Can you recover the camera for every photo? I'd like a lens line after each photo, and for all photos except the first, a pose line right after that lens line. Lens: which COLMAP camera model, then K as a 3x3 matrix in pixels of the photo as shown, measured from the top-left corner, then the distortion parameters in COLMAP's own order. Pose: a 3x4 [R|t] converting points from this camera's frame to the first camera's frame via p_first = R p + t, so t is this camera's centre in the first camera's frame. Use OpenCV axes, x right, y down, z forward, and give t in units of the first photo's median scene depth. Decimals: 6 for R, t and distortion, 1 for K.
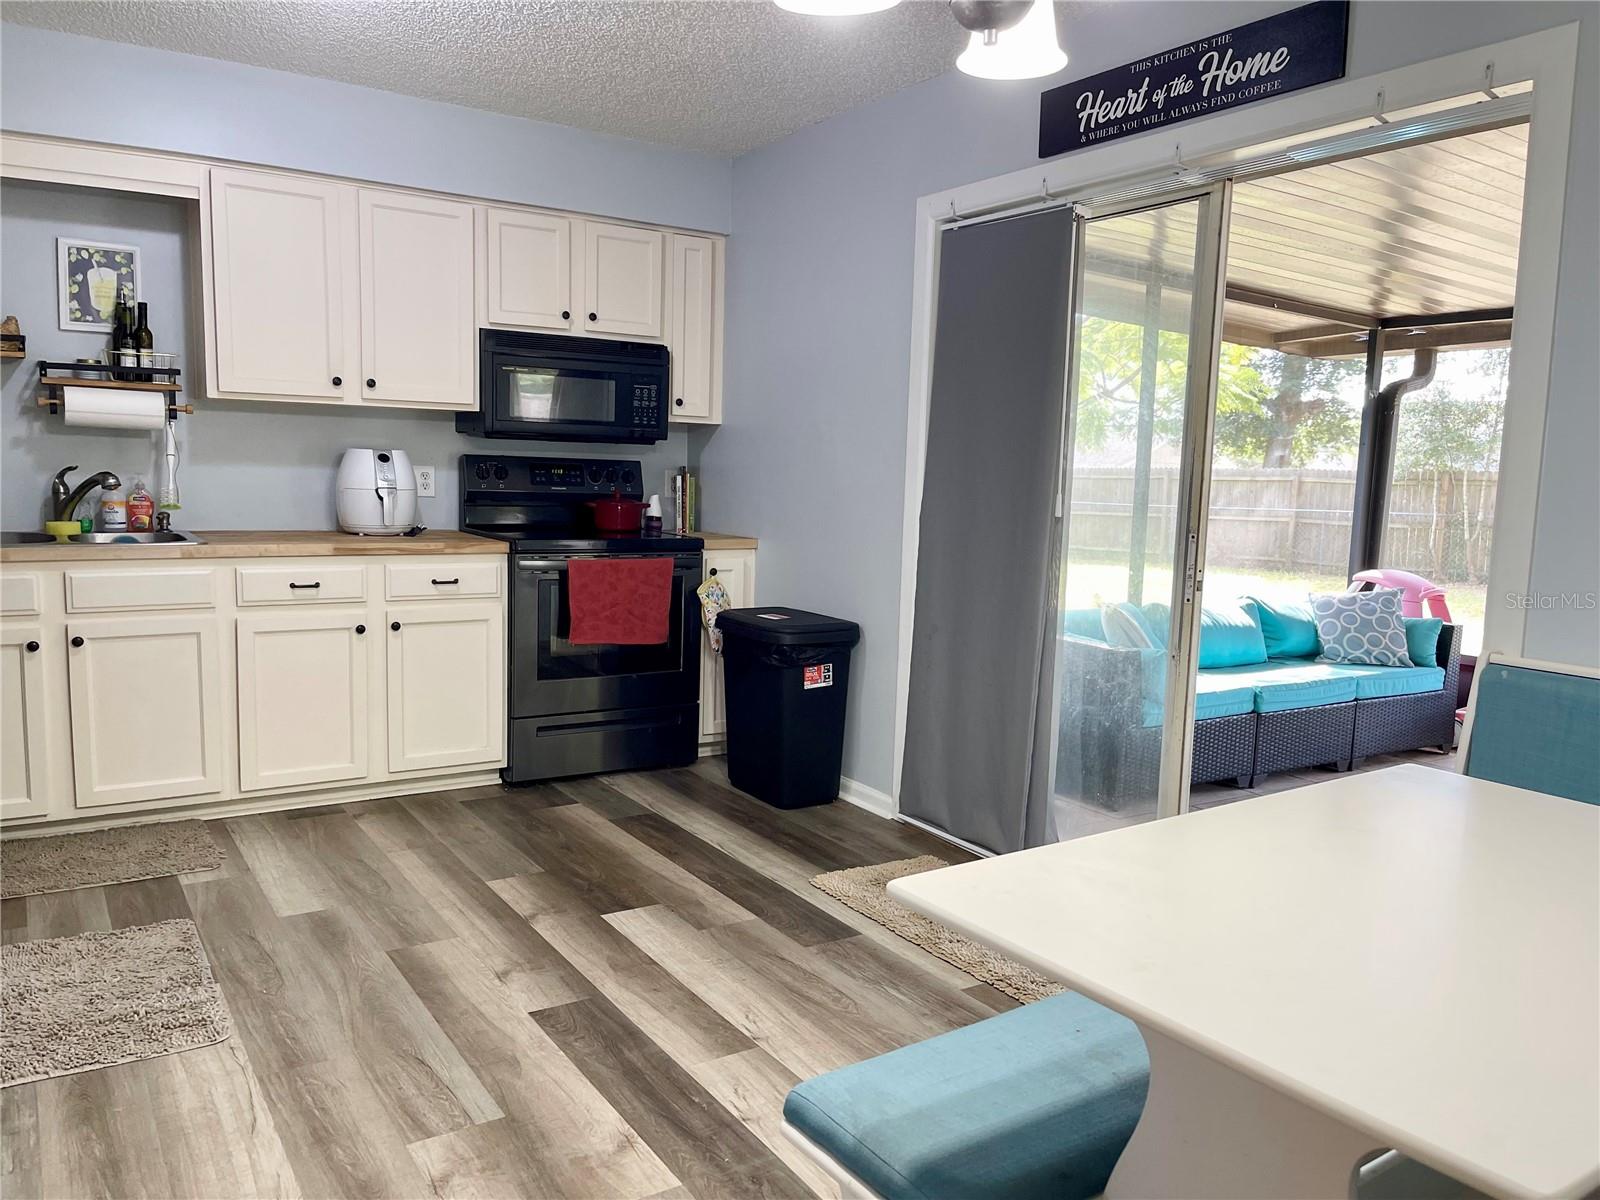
lens RADIAL K [[1211.2, 0, 794.7], [0, 1211.2, 615.6], [0, 0, 1]] dist [0.054707, -0.057971]
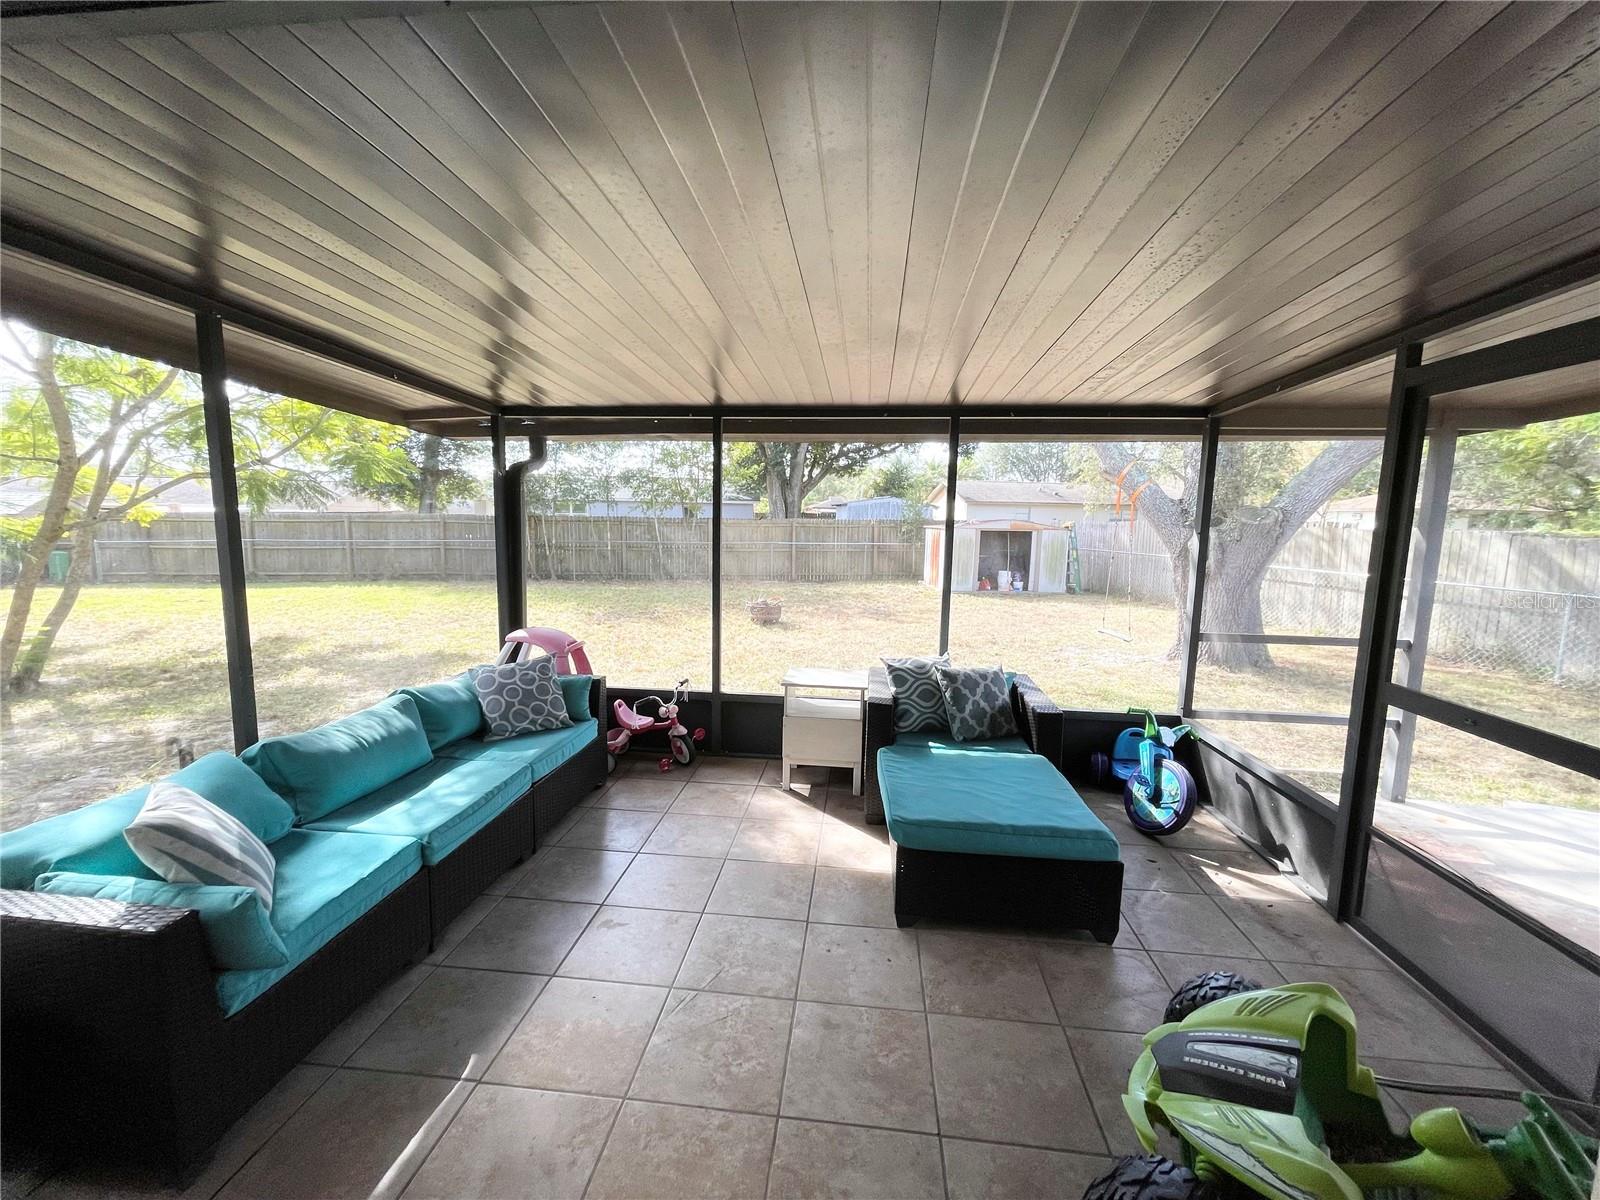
lens RADIAL K [[652.0, 0, 796.0], [0, 652.0, 595.3], [0, 0, 1]] dist [-0.000996, 0.000468]
pose [[0.635659, -0.106773, 0.764550, 0.262519], [0.095185, 0.993672, 0.059633, -0.118872], [-0.766079, 0.034868, 0.641800, 0.621002]]
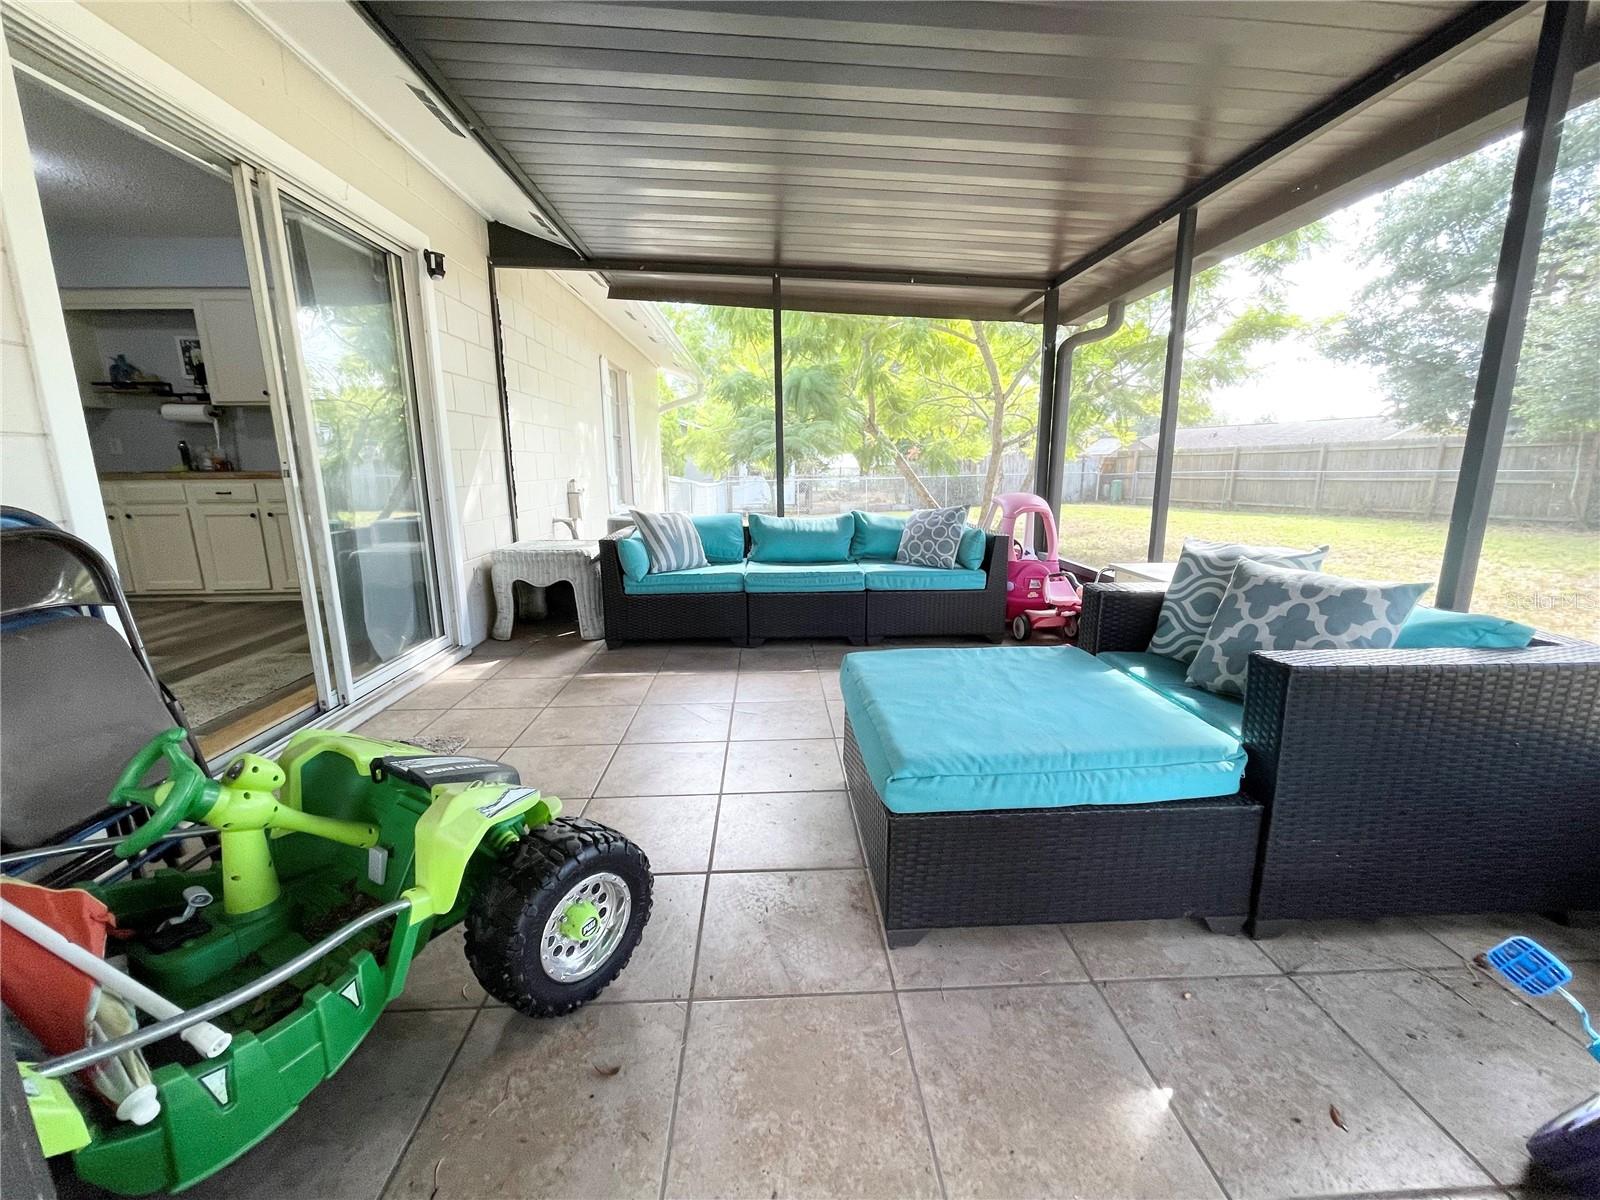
lens RADIAL K [[652.0, 0, 805.1], [0, 652.0, 594.8], [0, 0, 1]] dist [-0.000996, 0.000468]
pose [[0.865273, 0.065310, -0.497028, 0.929258], [-0.030232, 0.996471, 0.078306, 0.028714], [0.500388, -0.052730, 0.864194, 0.487469]]
